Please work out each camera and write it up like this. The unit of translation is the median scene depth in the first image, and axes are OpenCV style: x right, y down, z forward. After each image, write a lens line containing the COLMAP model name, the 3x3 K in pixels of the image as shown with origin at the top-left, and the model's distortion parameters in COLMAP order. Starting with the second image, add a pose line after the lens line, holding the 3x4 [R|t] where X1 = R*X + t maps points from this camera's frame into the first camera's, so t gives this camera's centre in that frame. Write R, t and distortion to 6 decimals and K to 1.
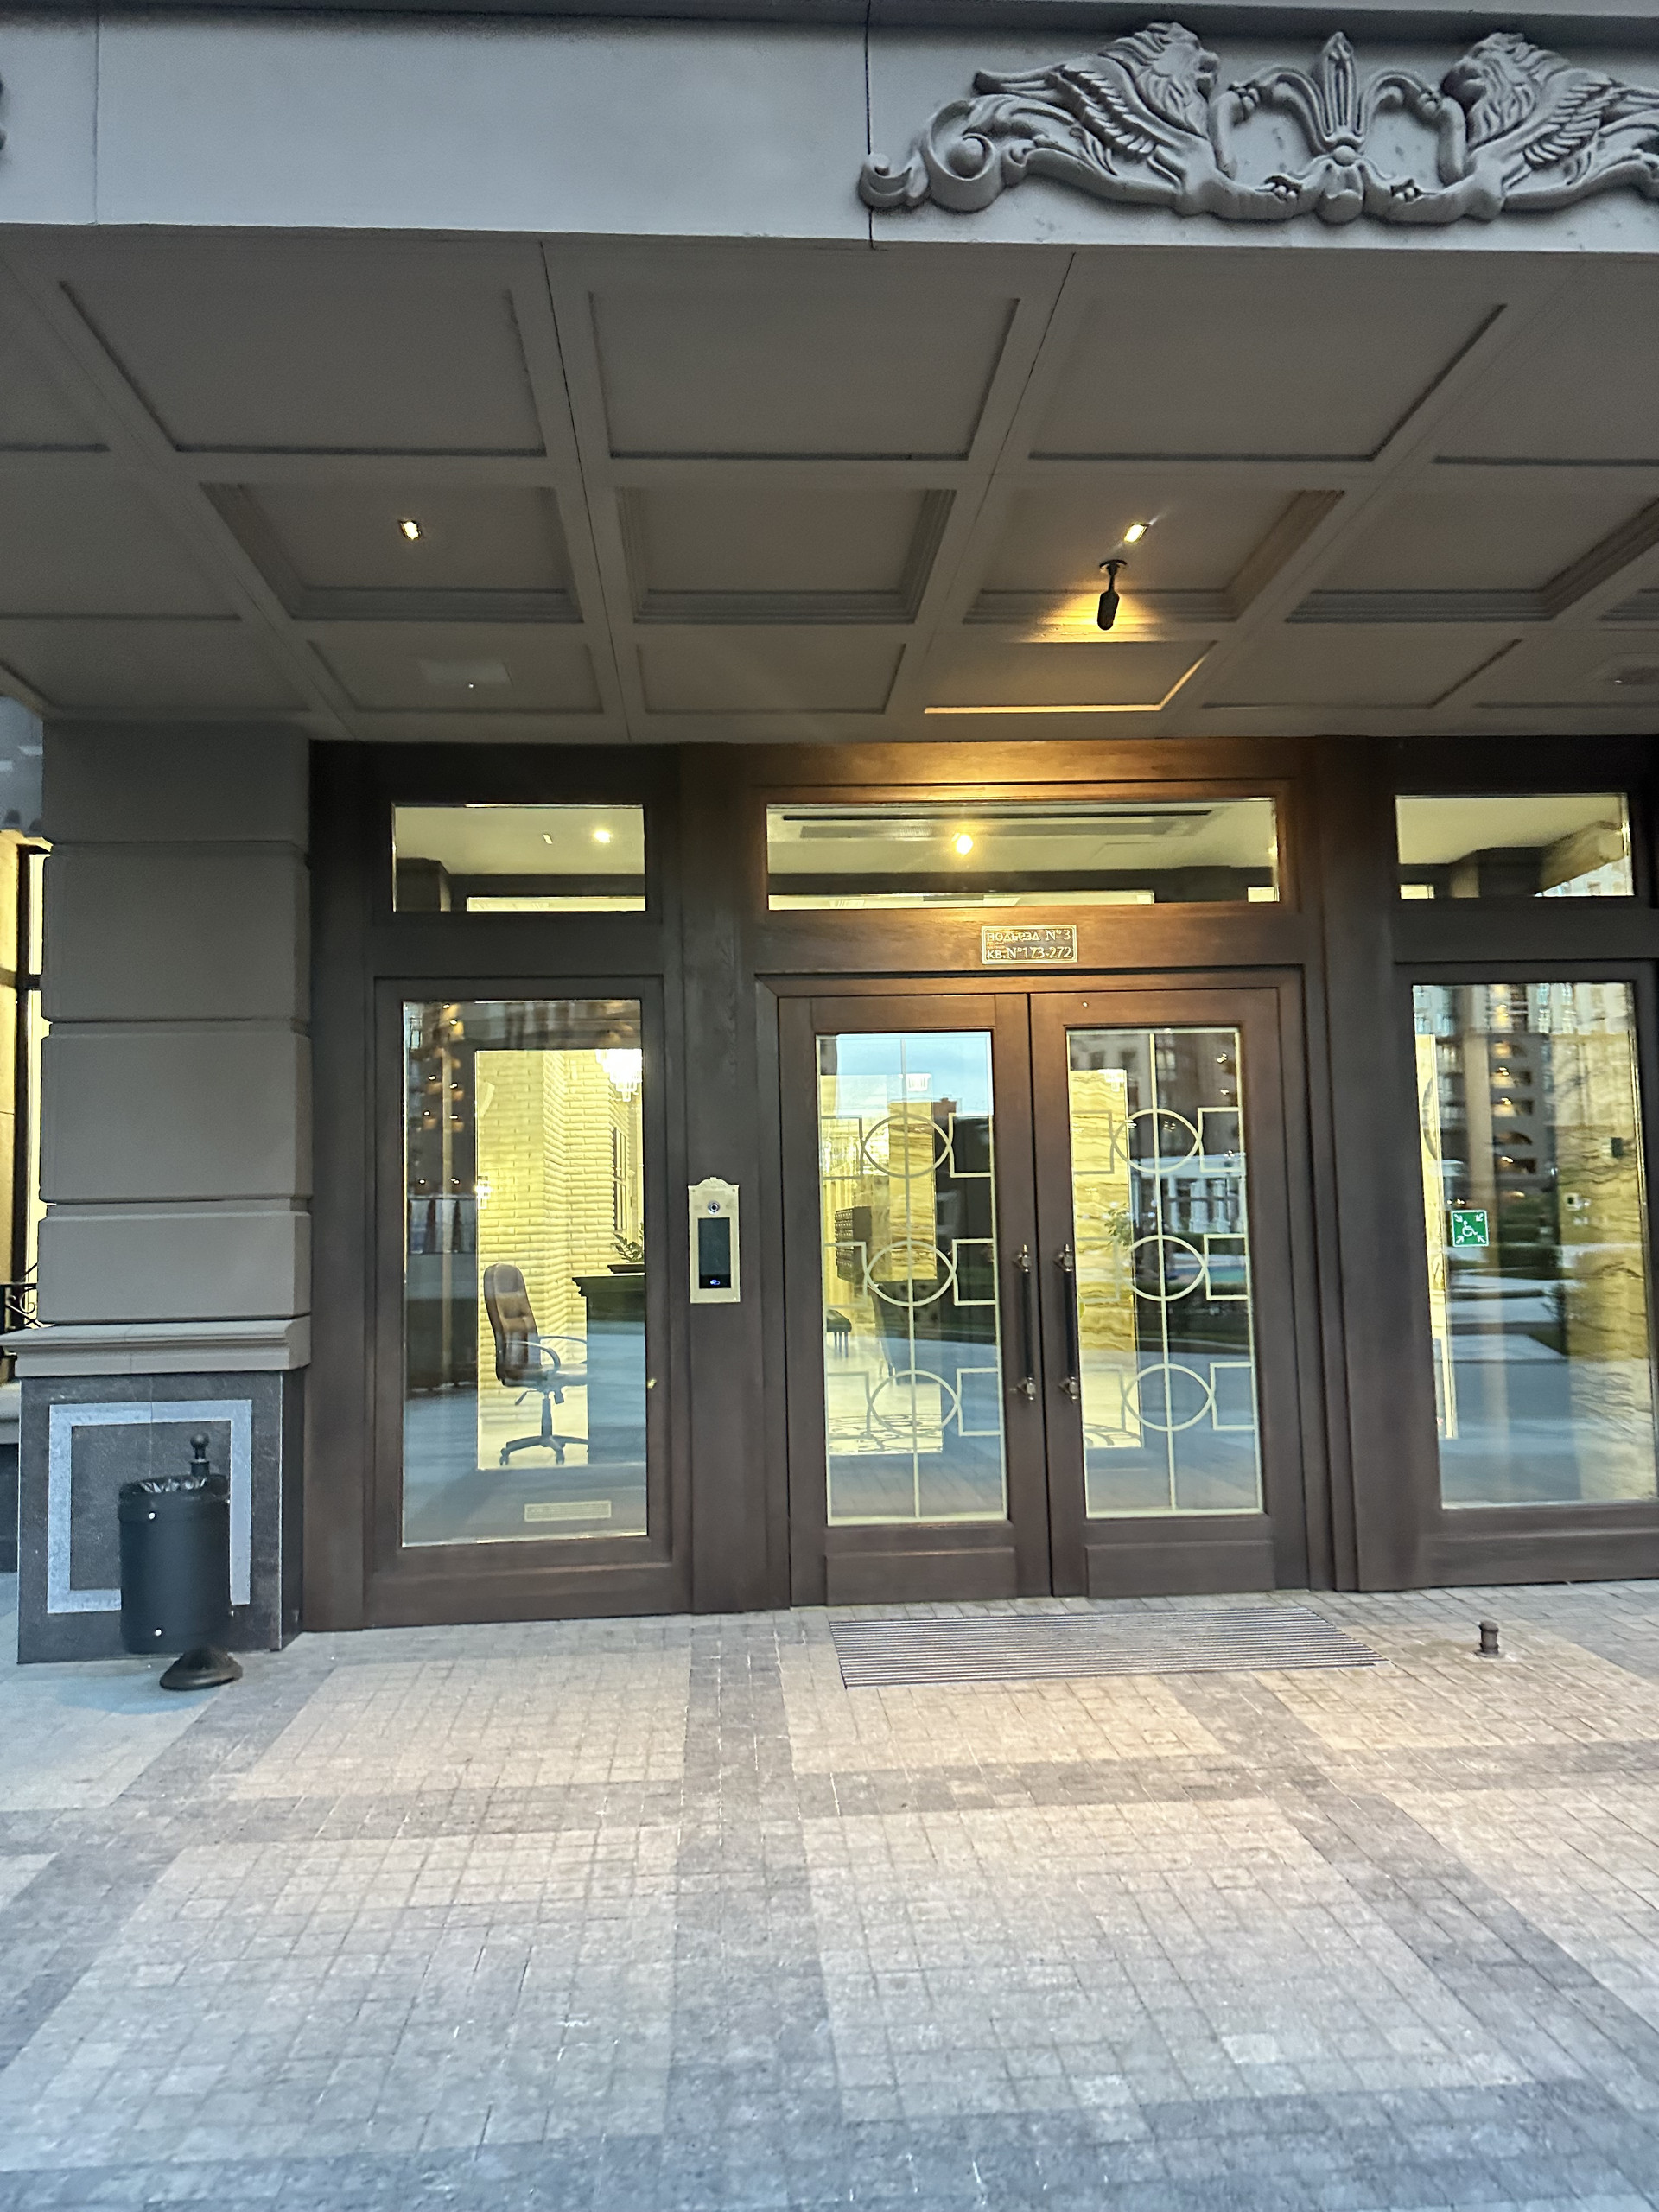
lens RADIAL K [[1548.5, 0, 825.8], [0, 1548.5, 1104.4], [0, 0, 1]] dist [0.000576, 0.000018]
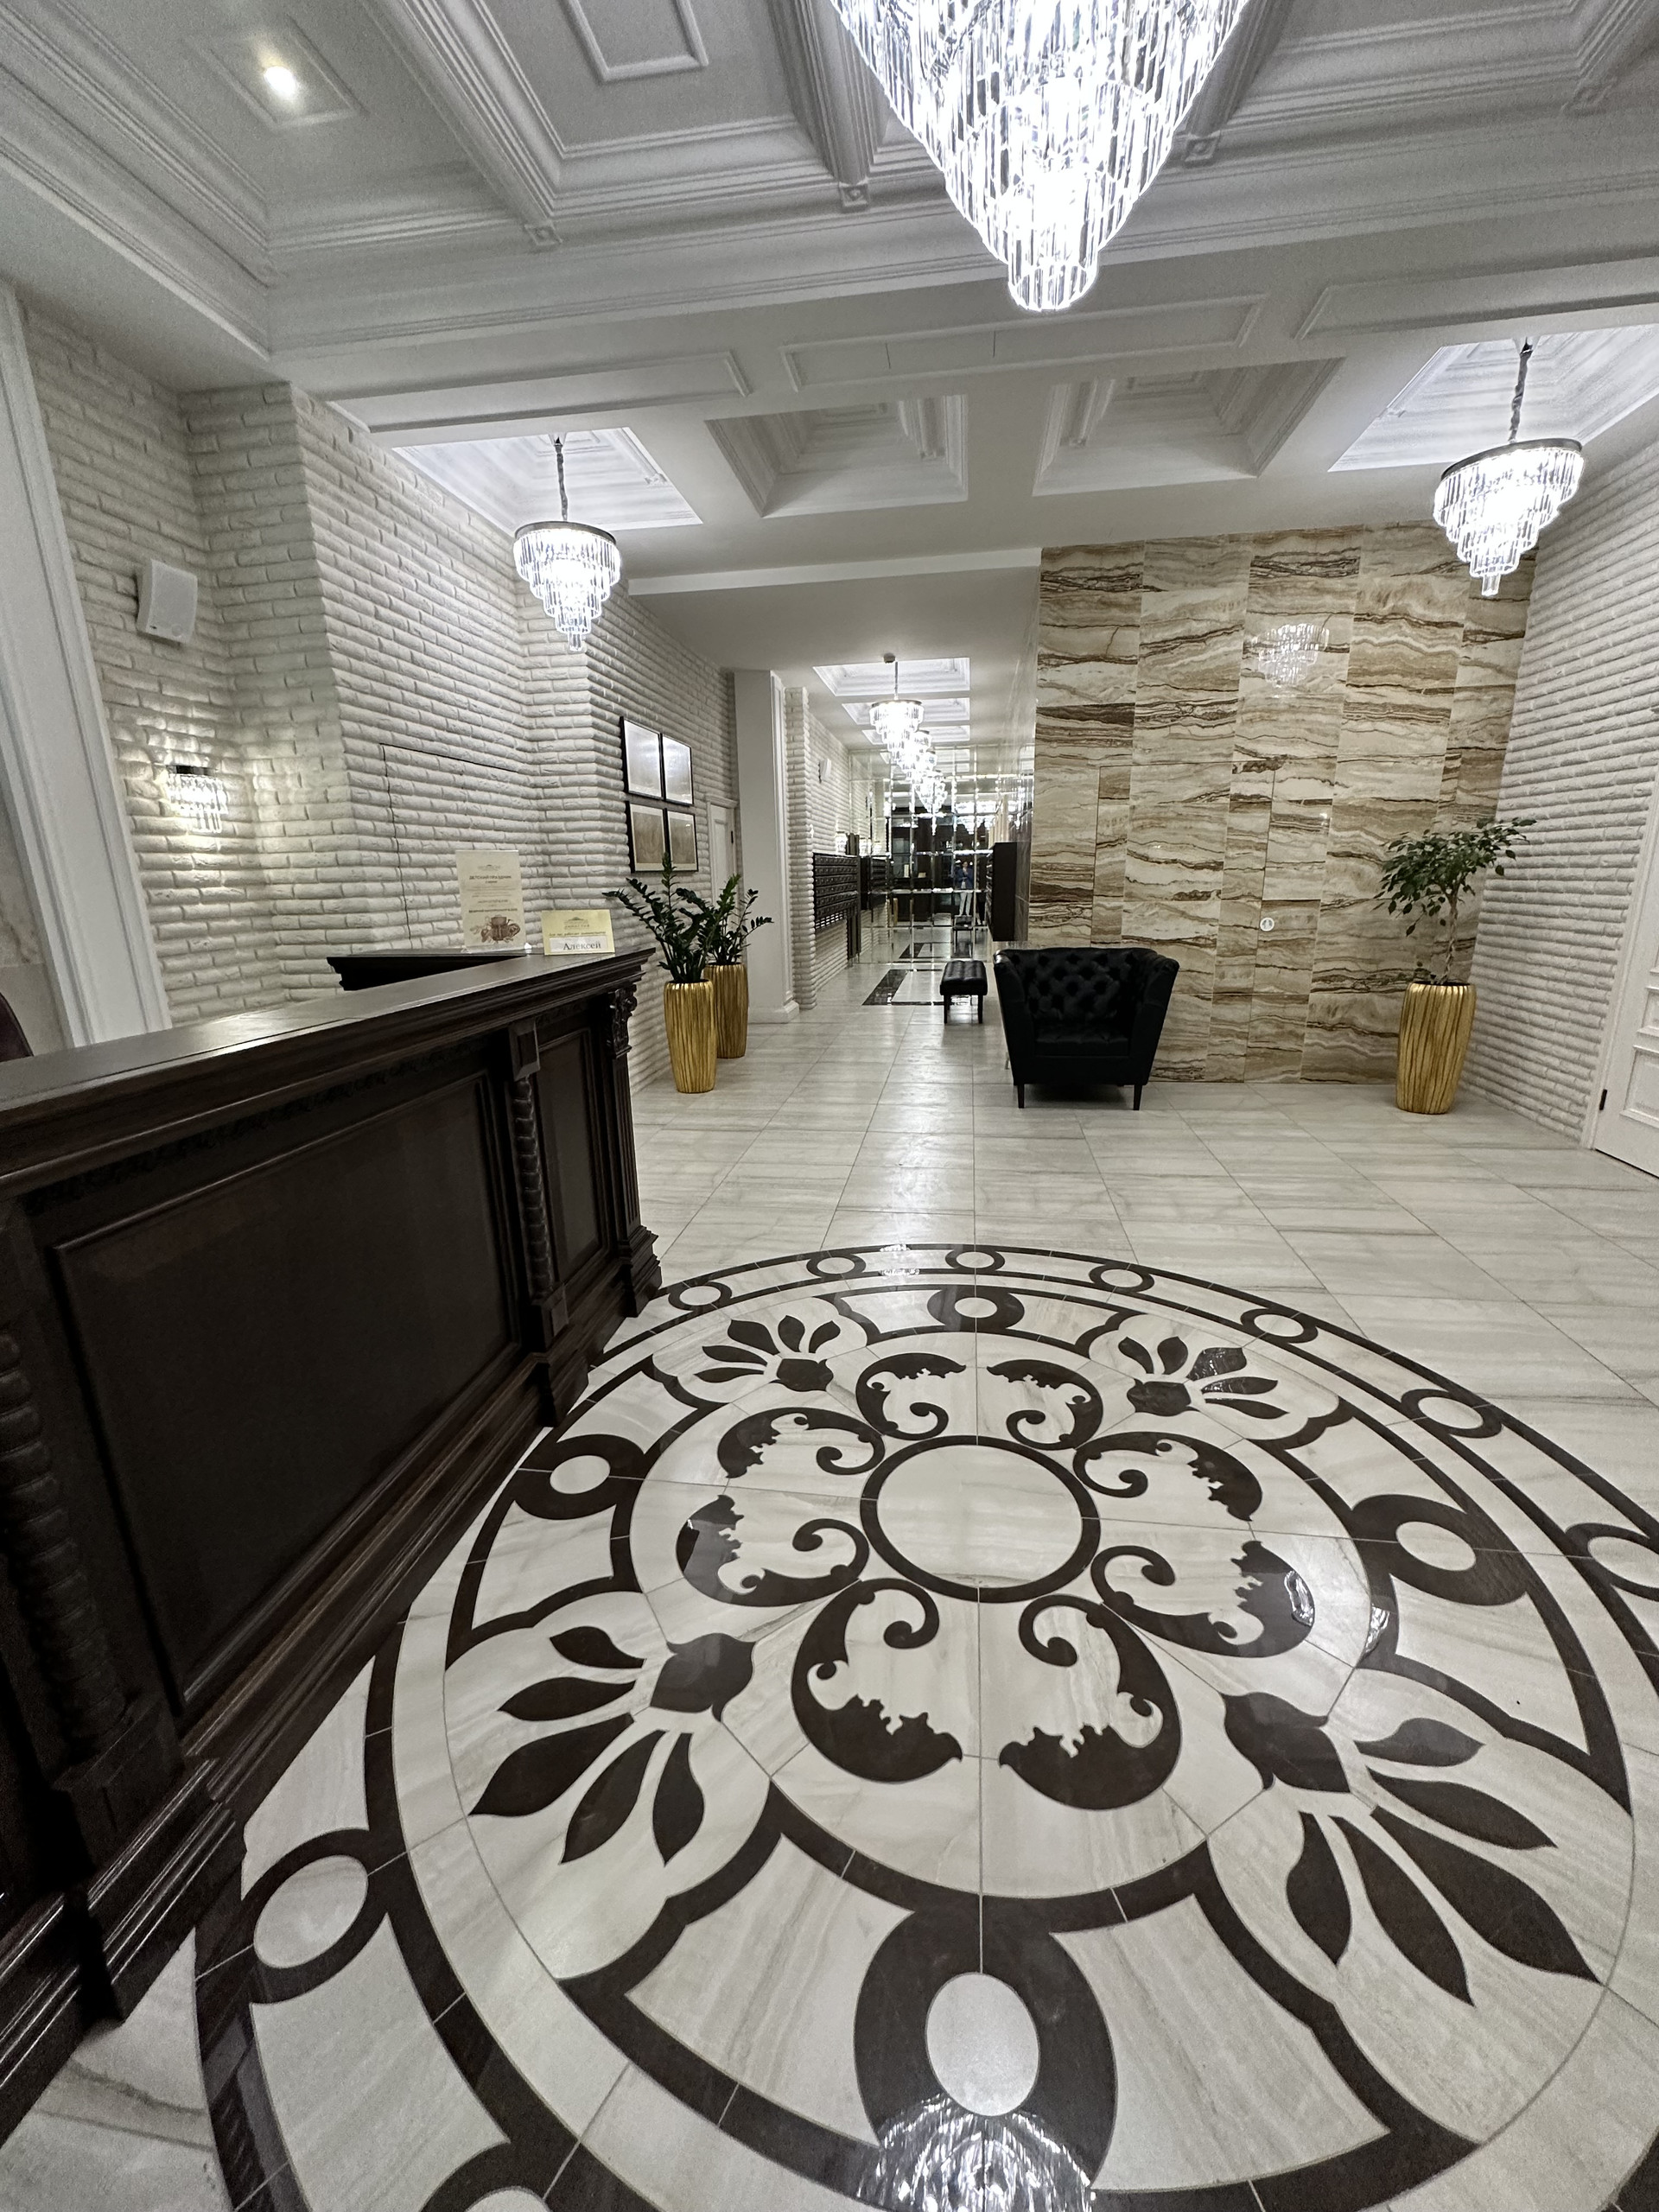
lens RADIAL K [[870.8, 0, 825.7], [0, 870.8, 1105.6], [0, 0, 1]] dist [-0.011024, 0.001229]
pose [[0.973881, 0.062167, -0.218385, 0.052993], [0.014832, 0.942319, 0.334387, 0.057840], [0.226576, -0.328892, 0.916784, 0.725118]]
